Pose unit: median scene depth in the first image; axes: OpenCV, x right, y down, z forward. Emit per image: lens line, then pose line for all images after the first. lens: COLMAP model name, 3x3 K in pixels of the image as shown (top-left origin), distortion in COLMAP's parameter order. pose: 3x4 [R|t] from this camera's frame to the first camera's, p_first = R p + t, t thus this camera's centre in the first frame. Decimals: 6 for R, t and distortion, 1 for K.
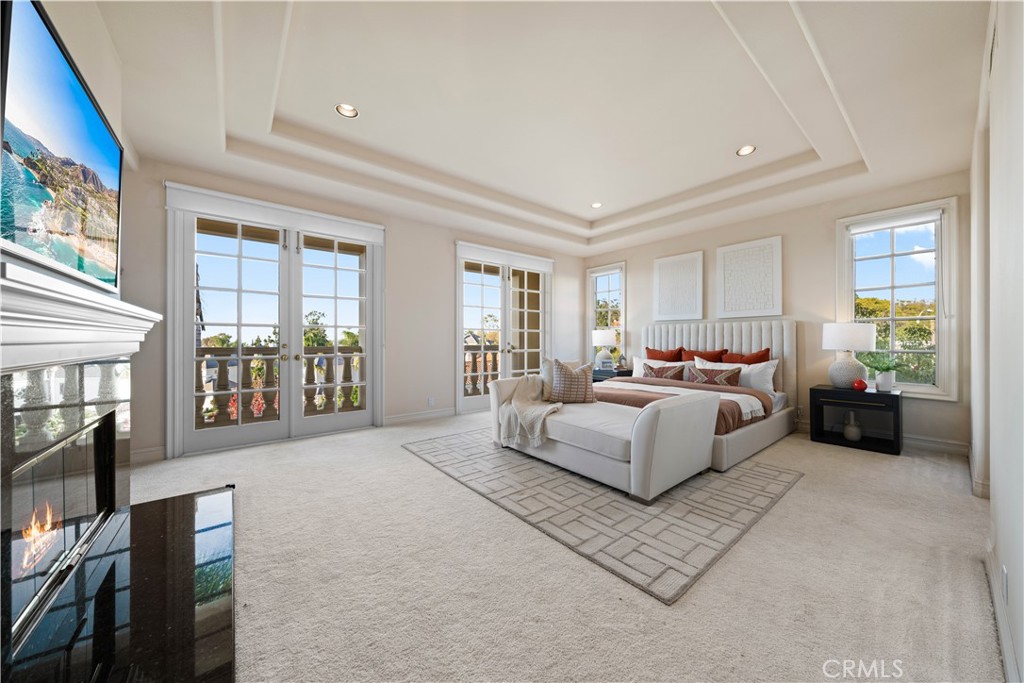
lens RADIAL K [[350.4, 0, 515.6], [0, 350.4, 341.8], [0, 0, 1]] dist [-0.001873, -0.000017]
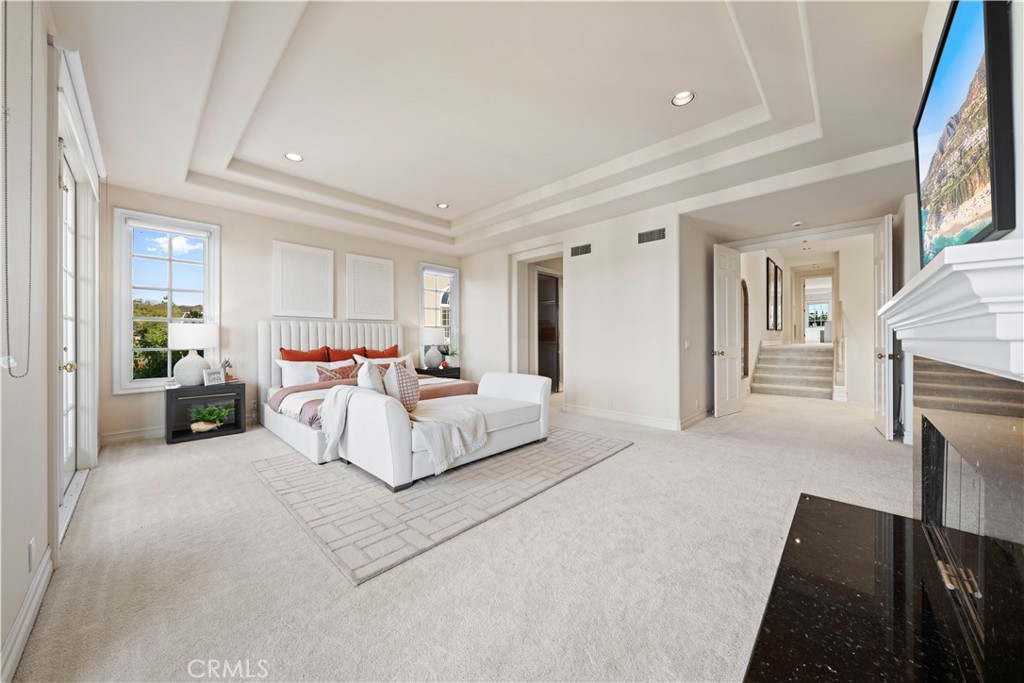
lens RADIAL K [[350.4, 0, 515.6], [0, 350.4, 341.8], [0, 0, 1]] dist [-0.001873, -0.000017]
pose [[-0.127010, -0.008822, 0.991862, -0.635221], [0.008607, 0.999913, 0.009996, -0.002672], [-0.991864, 0.009807, -0.126923, 0.705958]]
